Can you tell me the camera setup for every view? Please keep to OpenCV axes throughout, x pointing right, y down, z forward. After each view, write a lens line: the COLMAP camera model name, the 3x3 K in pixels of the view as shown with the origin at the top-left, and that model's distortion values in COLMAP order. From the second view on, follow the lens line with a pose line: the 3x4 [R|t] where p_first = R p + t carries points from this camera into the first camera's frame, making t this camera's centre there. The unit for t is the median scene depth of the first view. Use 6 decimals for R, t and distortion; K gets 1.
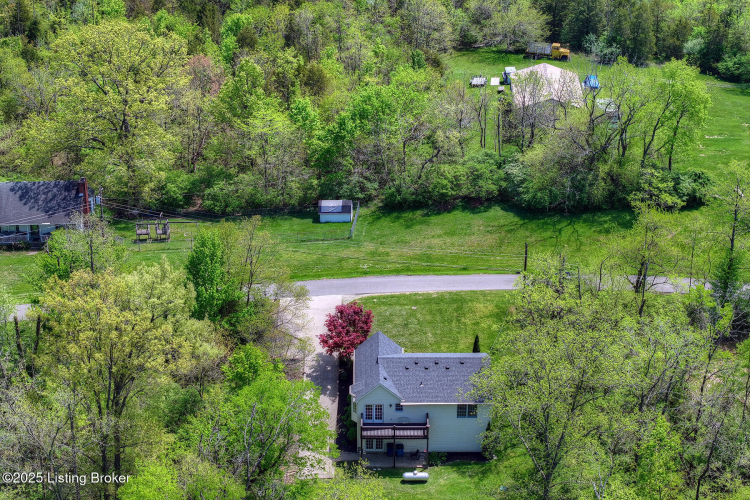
lens RADIAL K [[1526.5, 0, 375.0], [0, 1526.5, 250.0], [0, 0, 1]] dist [-0.132304, 0.362938]
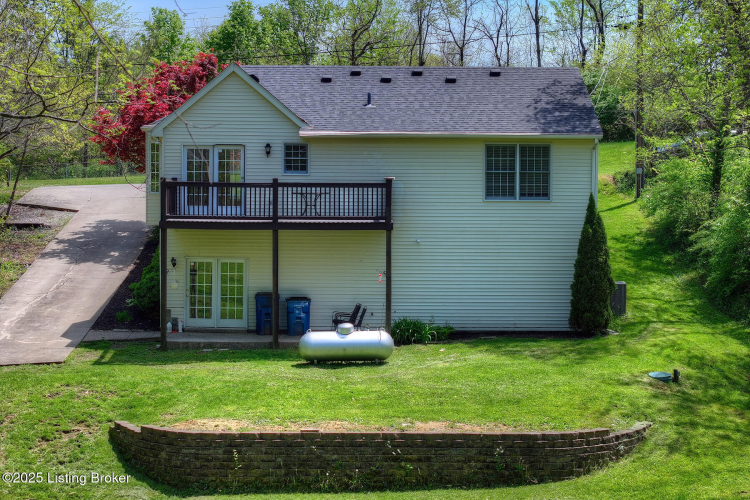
lens RADIAL K [[1526.5, 0, 375.0], [0, 1526.5, 250.0], [0, 0, 1]] dist [-0.132304, 0.362938]
pose [[0.999973, 0.004156, 0.006101, 0.029758], [-0.001564, 0.926980, -0.375106, 0.234130], [-0.007215, 0.375087, 0.926962, 0.718615]]
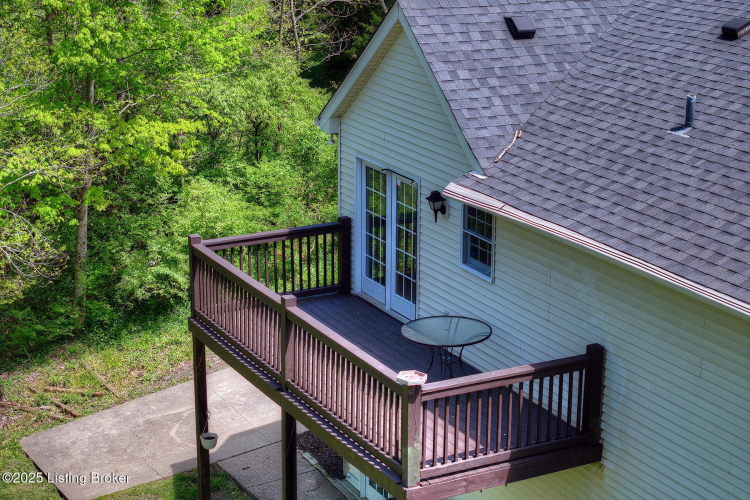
lens RADIAL K [[1526.5, 0, 375.0], [0, 1526.5, 250.0], [0, 0, 1]] dist [-0.132304, 0.362938]
pose [[0.452282, 0.243686, -0.857938, 0.124344], [-0.380958, 0.922564, 0.061212, 0.099173], [0.806419, 0.299153, 0.510093, 0.920935]]
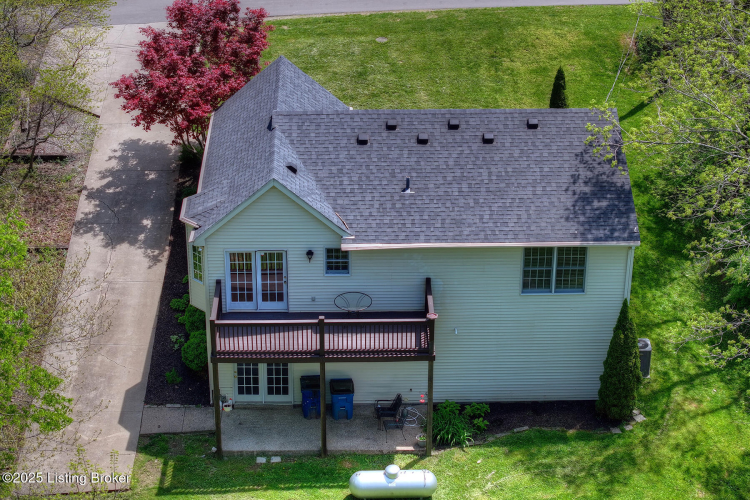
lens RADIAL K [[1498.2, 0, 375.0], [0, 1498.2, 250.0], [0, 0, 1]] dist [-0.058783, -0.181252]
pose [[0.999690, -0.009032, 0.023196, 0.016349], [0.008205, 0.999336, 0.035504, 0.089859], [-0.023502, -0.035303, 0.999100, 0.690551]]
